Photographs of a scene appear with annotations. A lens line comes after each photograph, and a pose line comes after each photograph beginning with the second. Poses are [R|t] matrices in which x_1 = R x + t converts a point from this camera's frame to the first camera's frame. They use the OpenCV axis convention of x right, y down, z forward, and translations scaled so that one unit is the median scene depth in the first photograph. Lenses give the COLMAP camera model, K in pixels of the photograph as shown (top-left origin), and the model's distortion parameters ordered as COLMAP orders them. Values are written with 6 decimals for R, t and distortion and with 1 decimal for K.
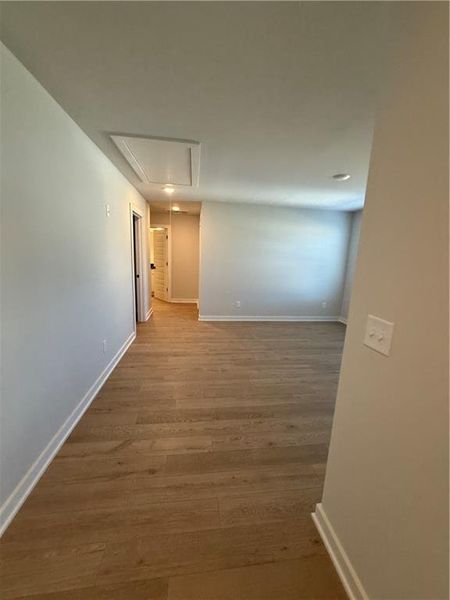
lens RADIAL K [[239.9, 0, 225.0], [0, 239.9, 300.0], [0, 0, 1]] dist [0.001226, 0.000302]
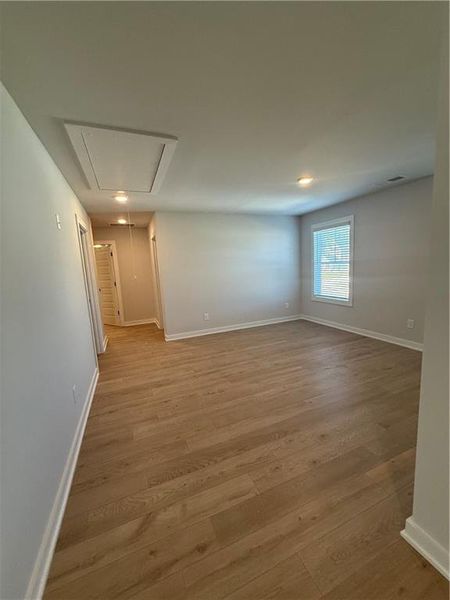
lens RADIAL K [[239.9, 0, 225.0], [0, 239.9, 300.0], [0, 0, 1]] dist [0.001226, 0.000302]
pose [[0.960907, -0.129429, 0.244757, -0.137478], [0.141608, 0.989381, -0.032759, -0.008907], [-0.237918, 0.066138, 0.969031, 0.087875]]
